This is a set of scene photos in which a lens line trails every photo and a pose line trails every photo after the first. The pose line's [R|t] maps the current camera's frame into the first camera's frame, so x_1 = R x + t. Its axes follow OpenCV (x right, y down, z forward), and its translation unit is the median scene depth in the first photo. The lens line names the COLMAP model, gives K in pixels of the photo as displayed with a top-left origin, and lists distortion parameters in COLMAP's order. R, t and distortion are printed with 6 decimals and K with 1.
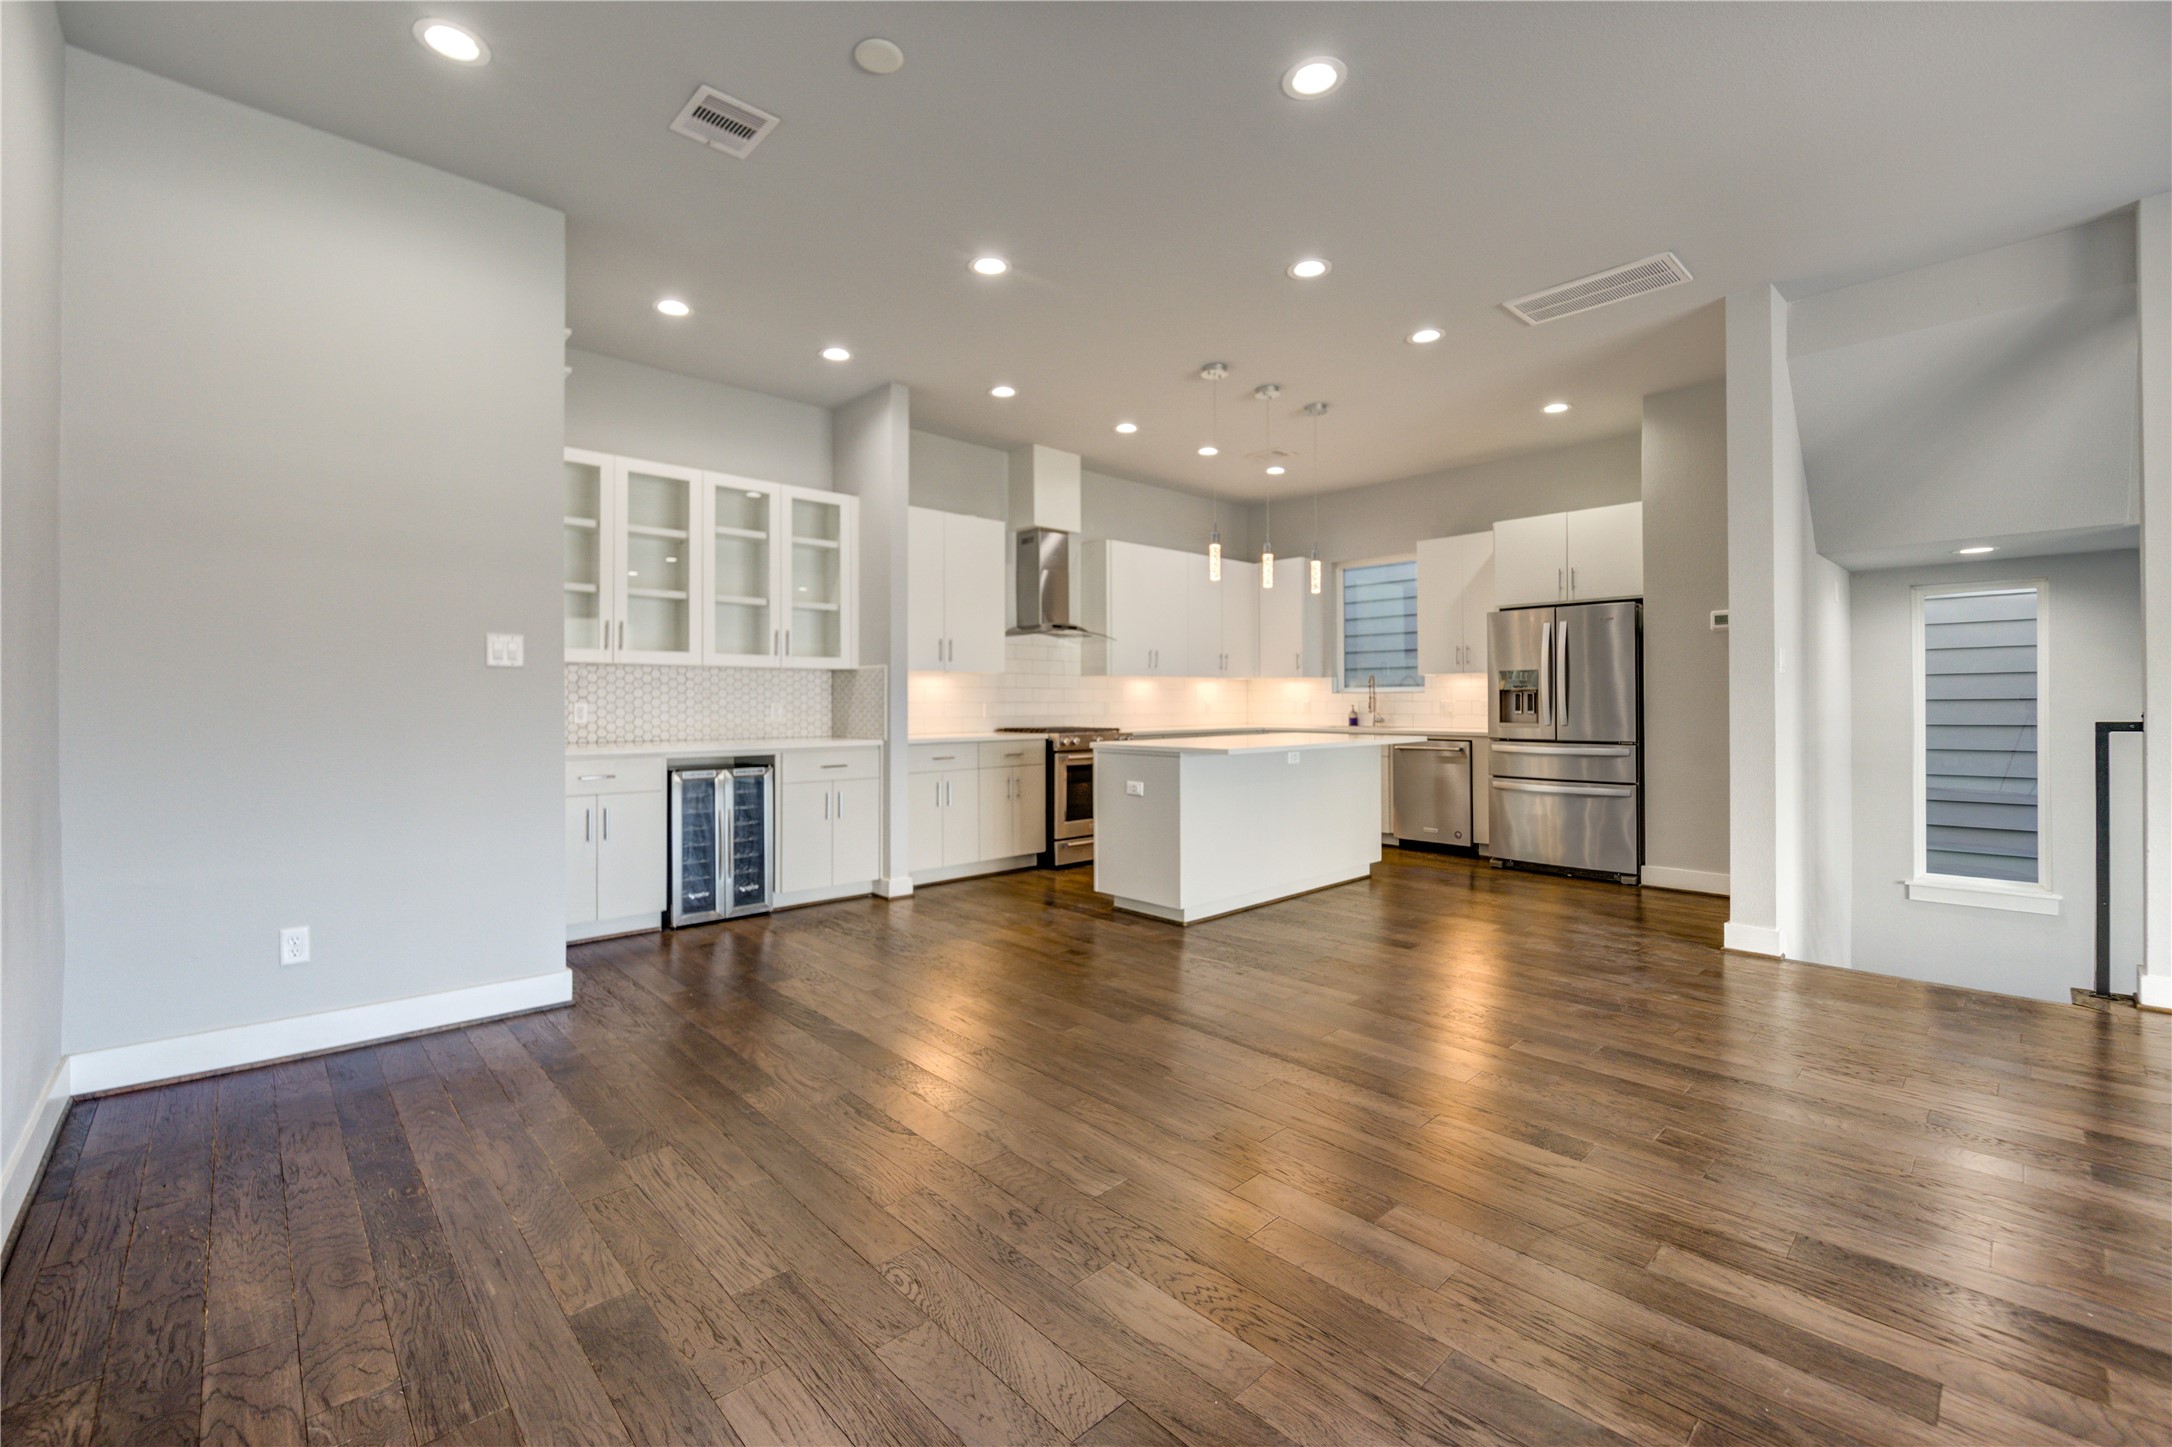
lens RADIAL K [[898.3, 0, 1073.8], [0, 898.3, 706.0], [0, 0, 1]] dist [-0.007095, -0.002868]
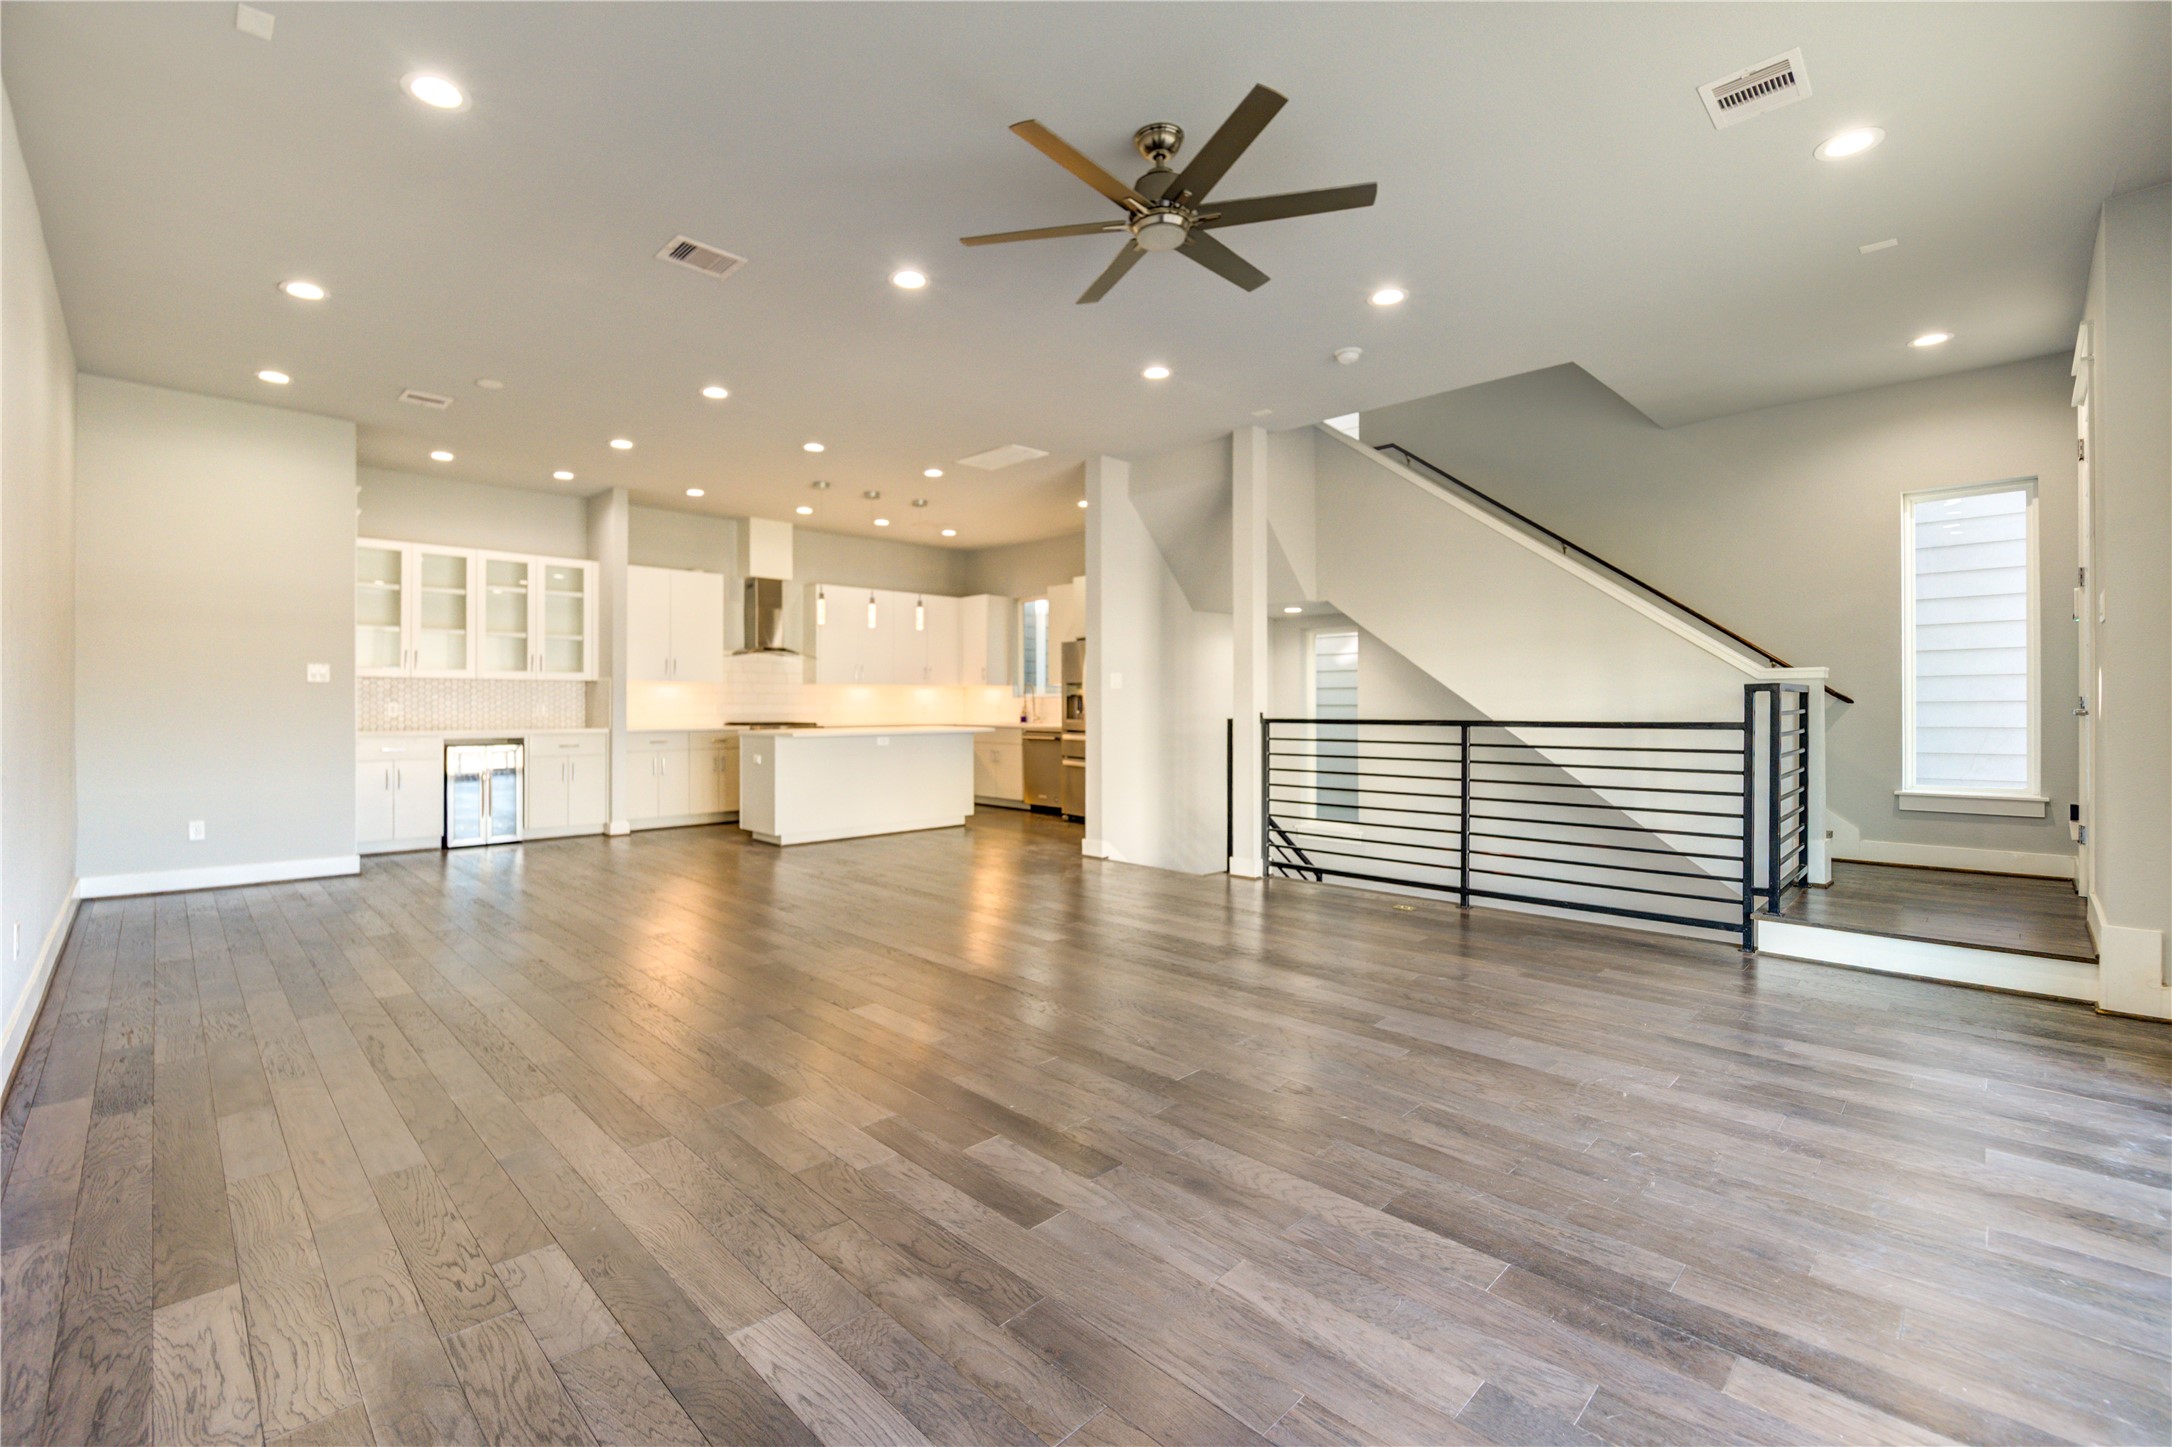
lens RADIAL K [[898.3, 0, 1048.1], [0, 898.3, 708.7], [0, 0, 1]] dist [-0.007095, -0.002868]
pose [[0.999469, 0.004967, 0.032215, 0.432311], [-0.005040, 0.999985, 0.002183, -0.001907], [-0.032204, -0.002344, 0.999479, -0.469614]]
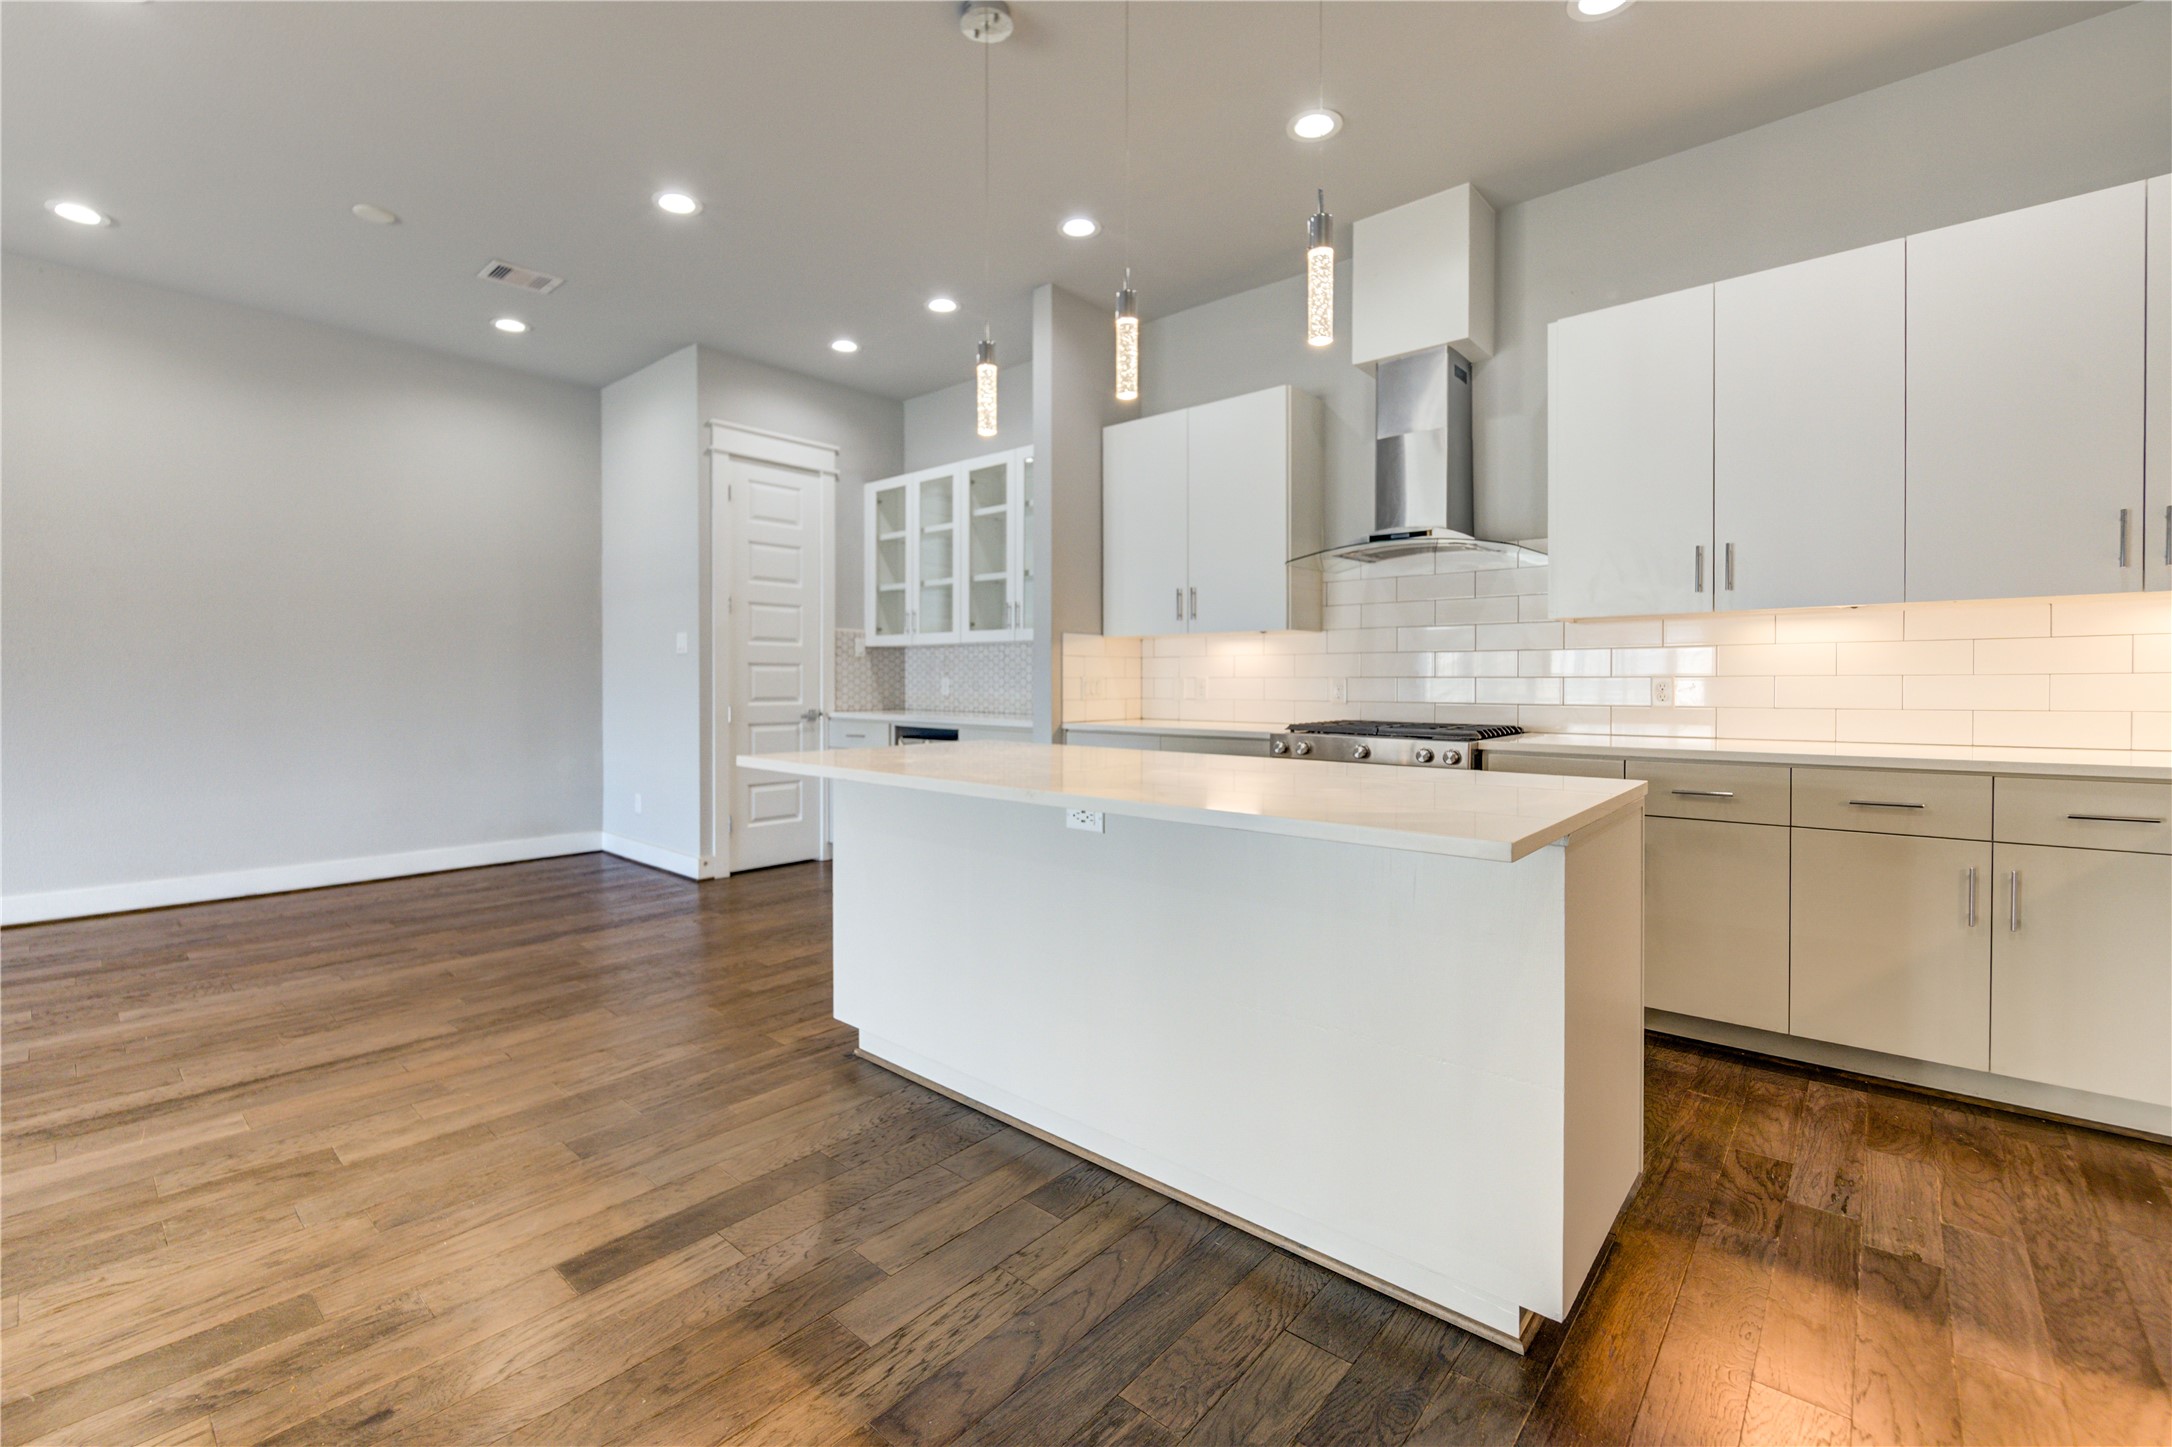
lens RADIAL K [[898.3, 0, 1084.0], [0, 898.3, 687.6], [0, 0, 1]] dist [-0.007095, -0.002868]
pose [[0.087571, 0.011210, -0.996095, 0.541726], [-0.008376, 0.999910, 0.010517, -0.004068], [0.996123, 0.007422, 0.087657, 0.849633]]
